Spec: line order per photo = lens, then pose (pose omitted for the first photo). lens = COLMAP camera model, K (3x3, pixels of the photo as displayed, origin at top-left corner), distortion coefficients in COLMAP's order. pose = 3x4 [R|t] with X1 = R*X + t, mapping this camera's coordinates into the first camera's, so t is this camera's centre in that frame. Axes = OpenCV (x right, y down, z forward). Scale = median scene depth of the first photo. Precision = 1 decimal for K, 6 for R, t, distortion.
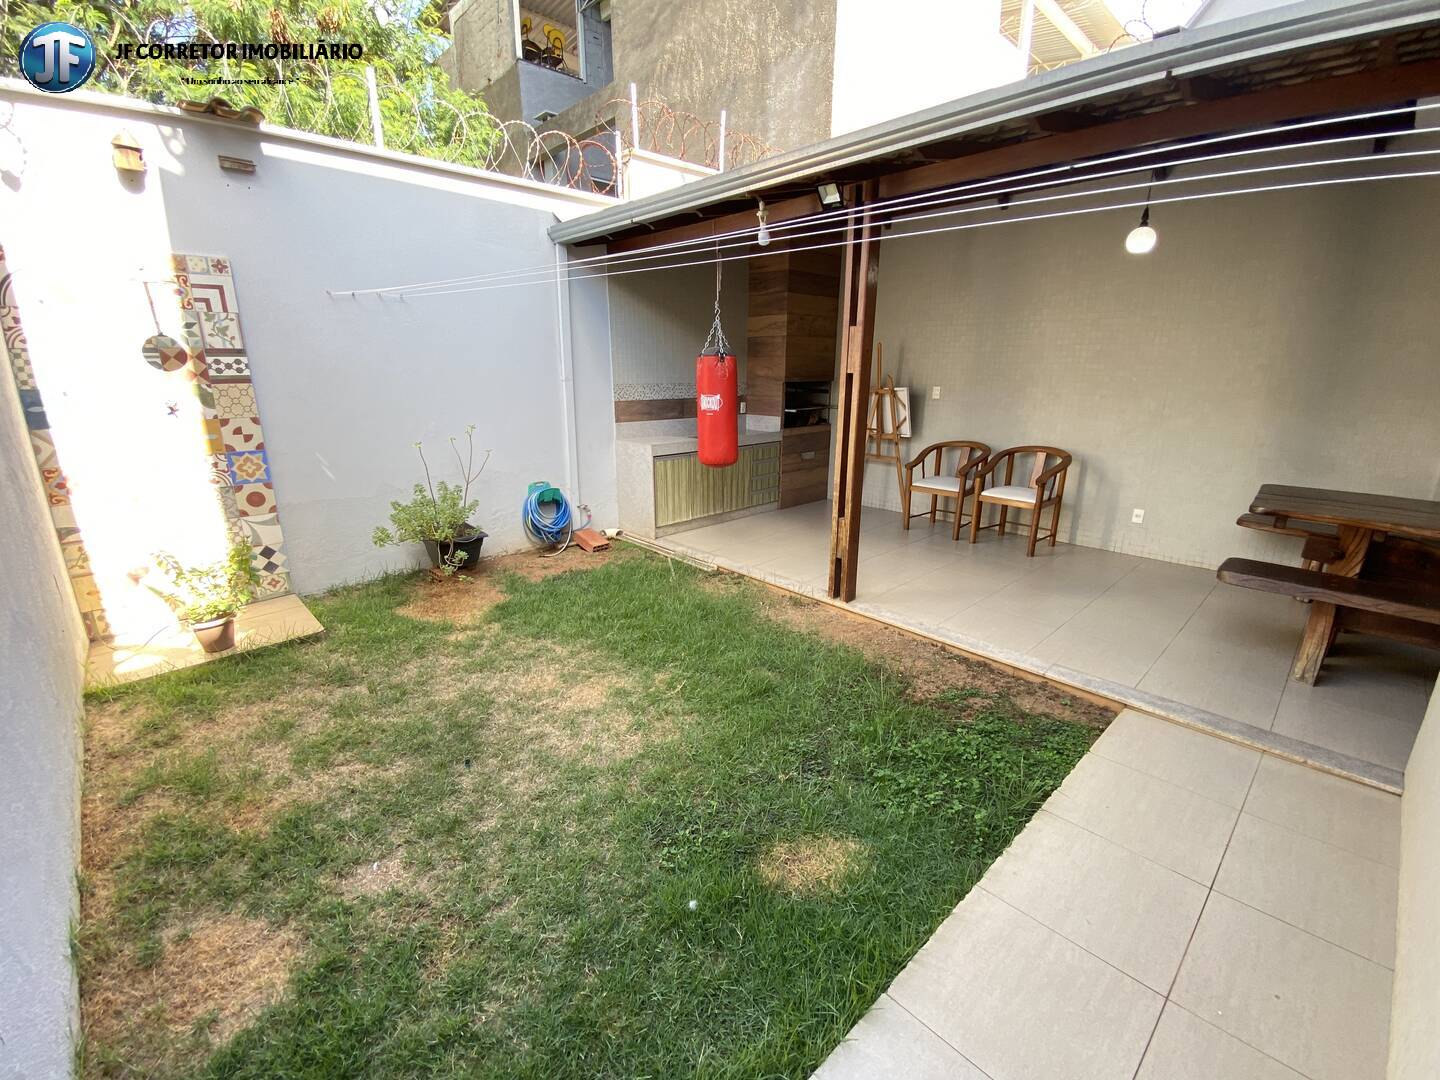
lens RADIAL K [[603.3, 0, 713.6], [0, 603.3, 541.1], [0, 0, 1]] dist [0.014660, -0.017253]
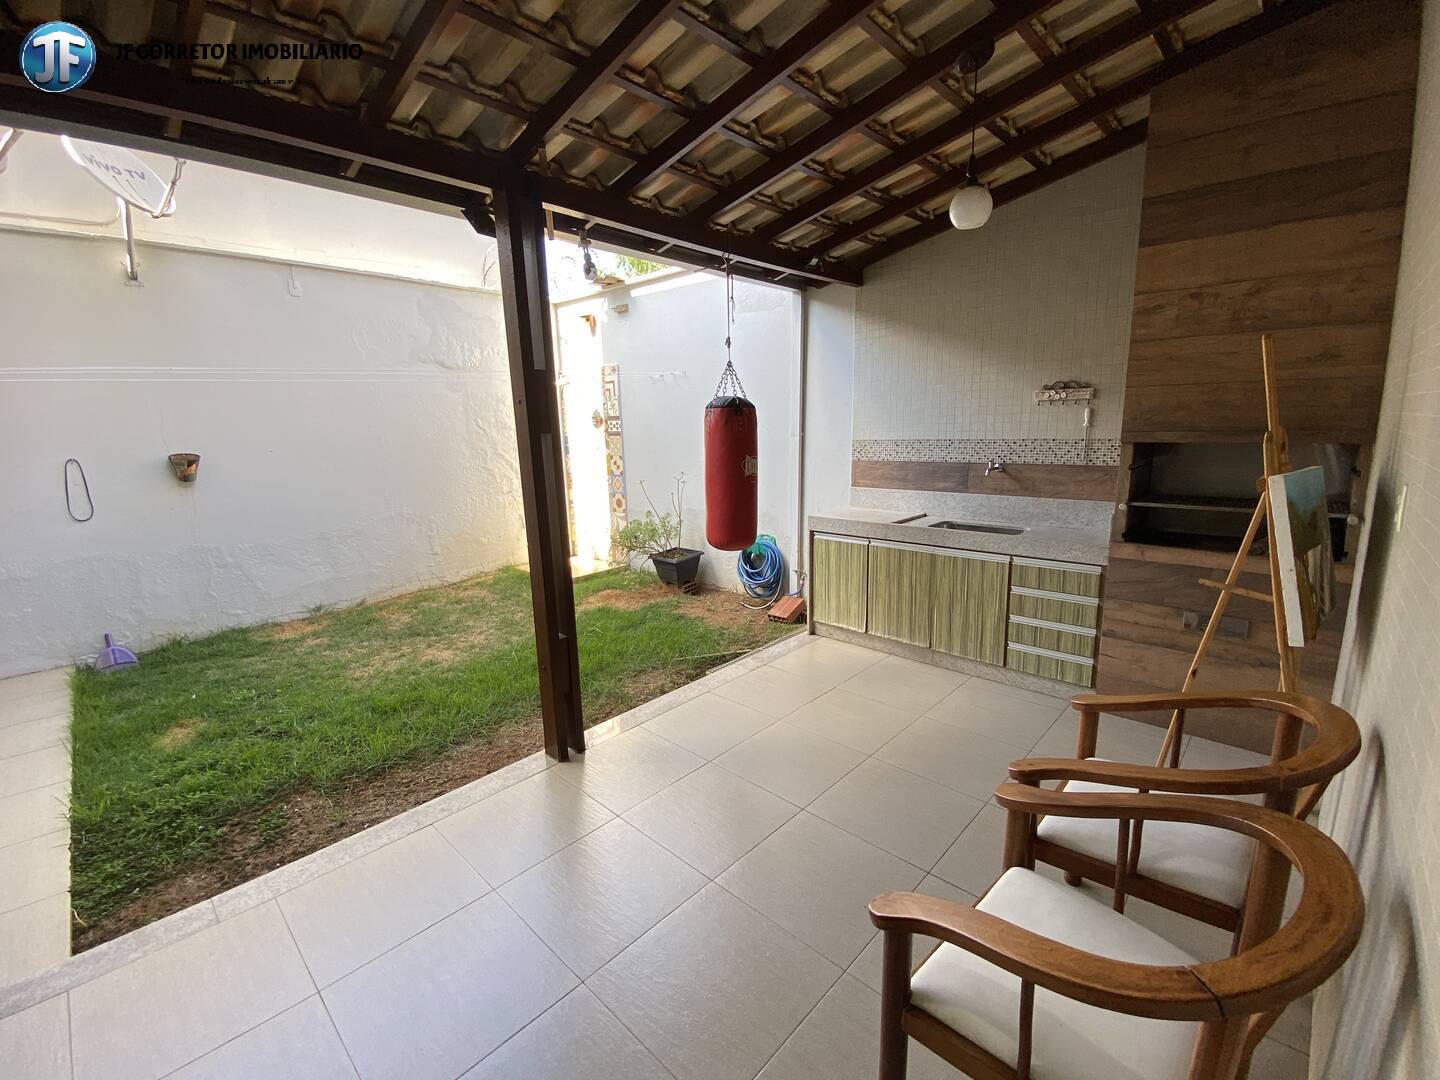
lens RADIAL K [[603.3, 0, 723.2], [0, 603.3, 542.7], [0, 0, 1]] dist [0.014660, -0.017253]
pose [[0.064696, 0.187351, -0.980160, 0.981249], [-0.253704, 0.953032, 0.165420, -0.334043], [0.965116, 0.237969, 0.109189, 1.188380]]
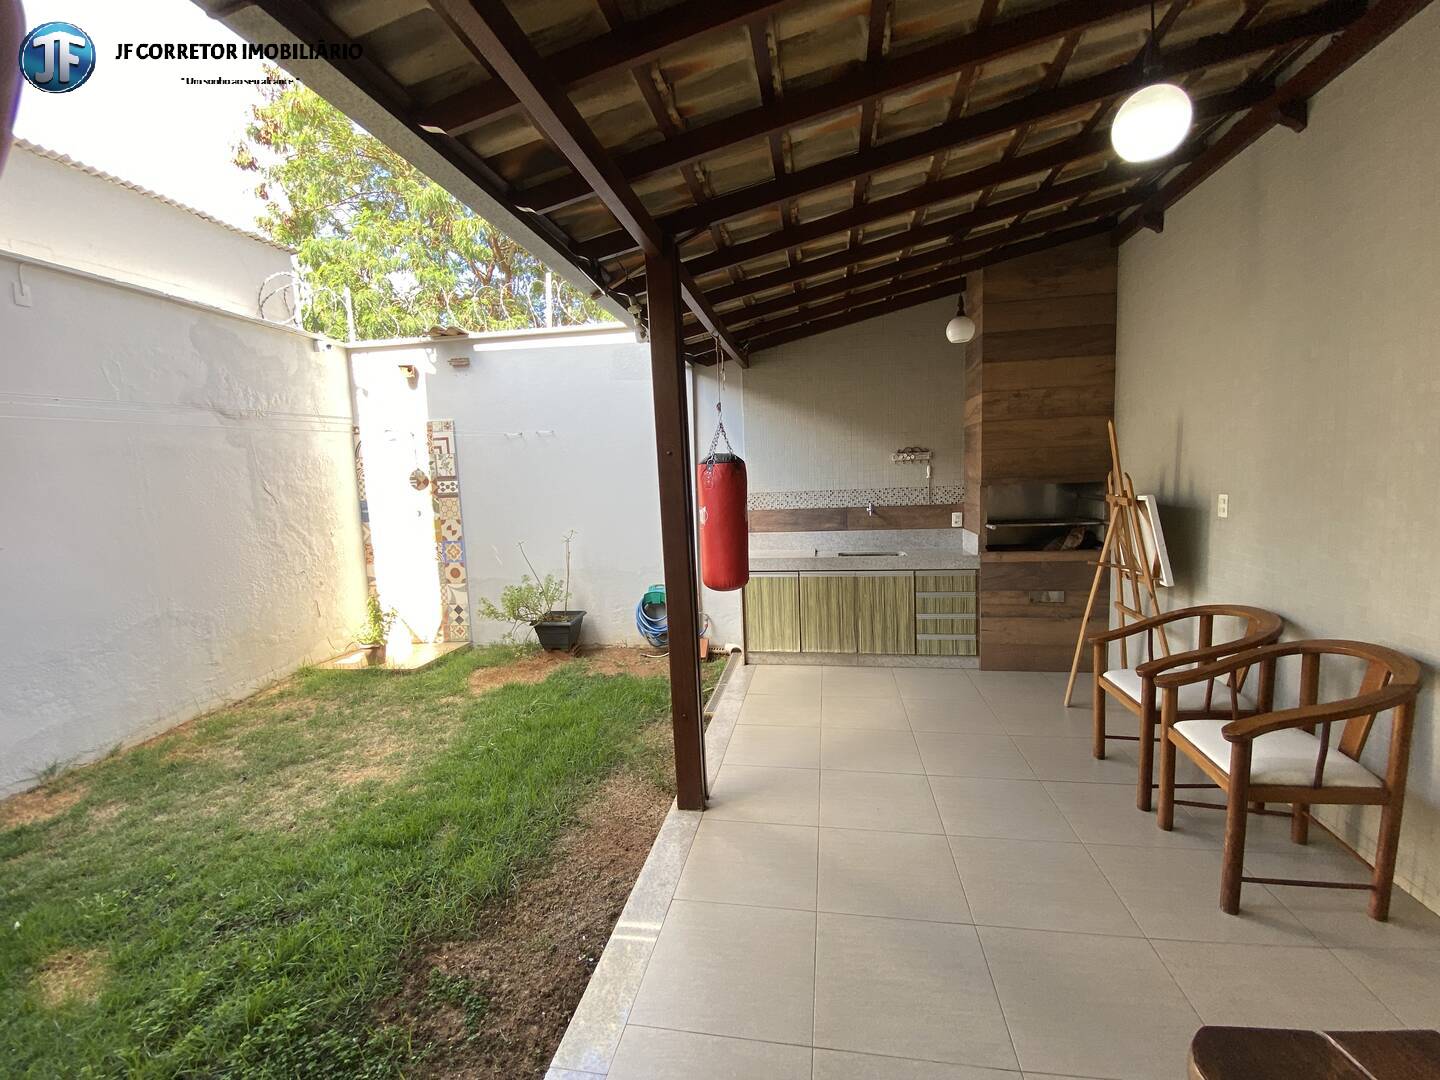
lens RADIAL K [[603.3, 0, 716.9], [0, 603.3, 543.7], [0, 0, 1]] dist [0.014660, -0.017253]
pose [[0.598335, 0.061885, -0.798852, 0.865690], [-0.183213, 0.981165, -0.061217, -0.176744], [0.780018, 0.182988, 0.598404, 0.632667]]
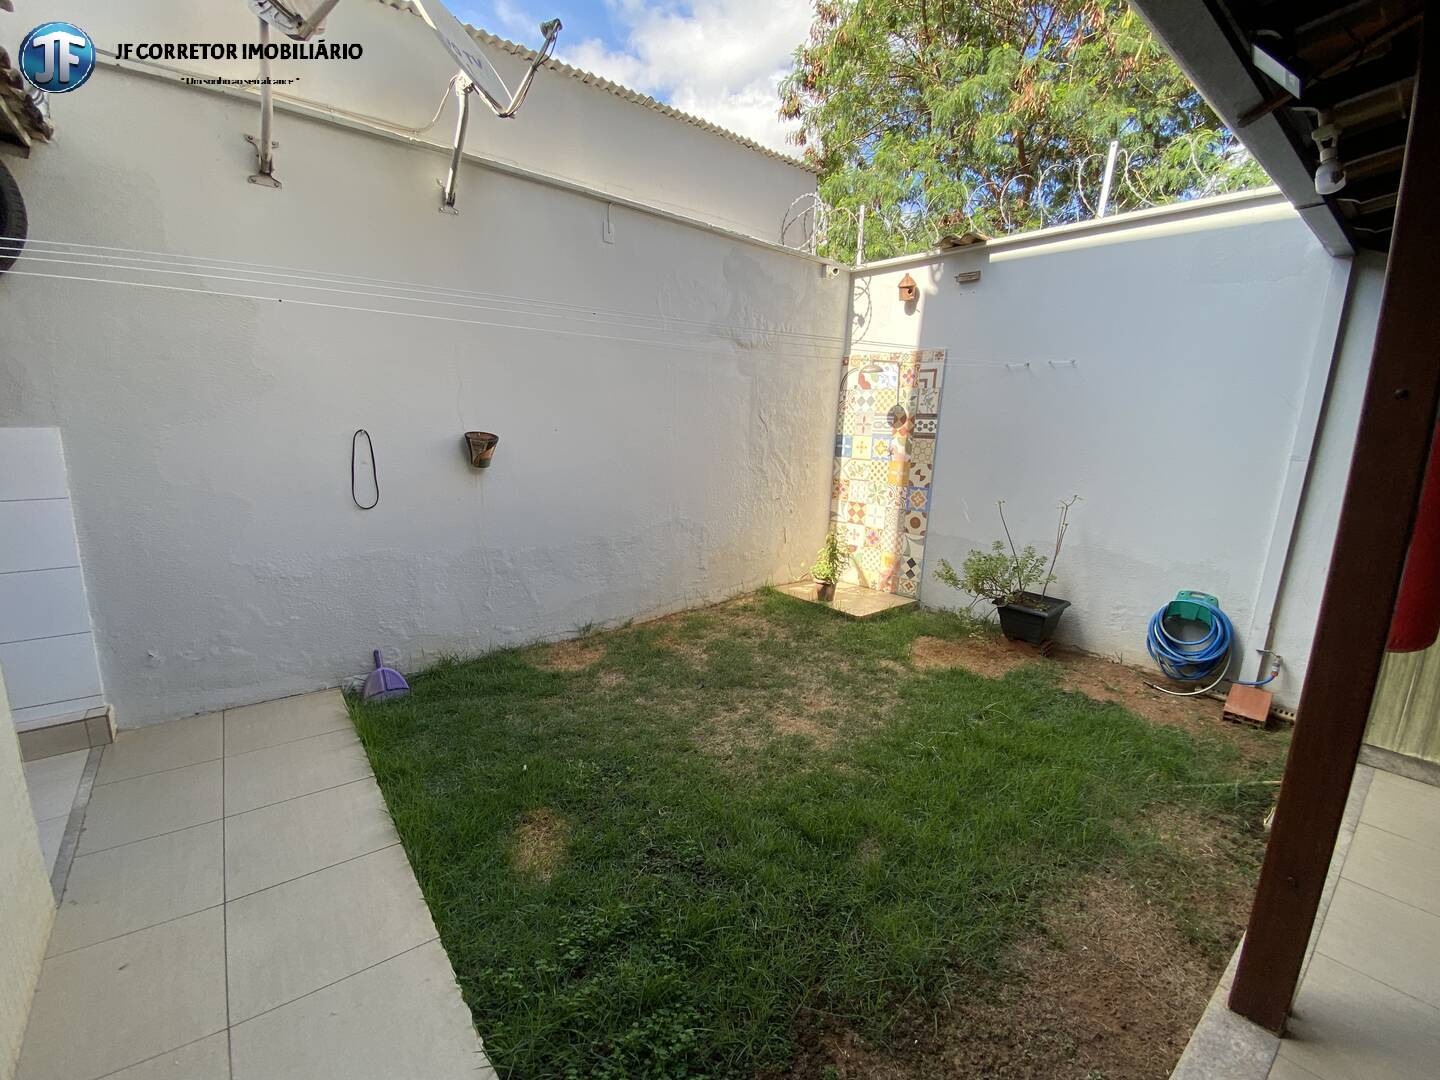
lens RADIAL K [[603.3, 0, 721.9], [0, 603.3, 544.8], [0, 0, 1]] dist [0.014660, -0.017253]
pose [[-0.070031, 0.195987, -0.978103, 0.638616], [-0.310961, 0.927364, 0.208085, -0.179481], [0.947839, 0.318724, -0.004000, 0.647197]]
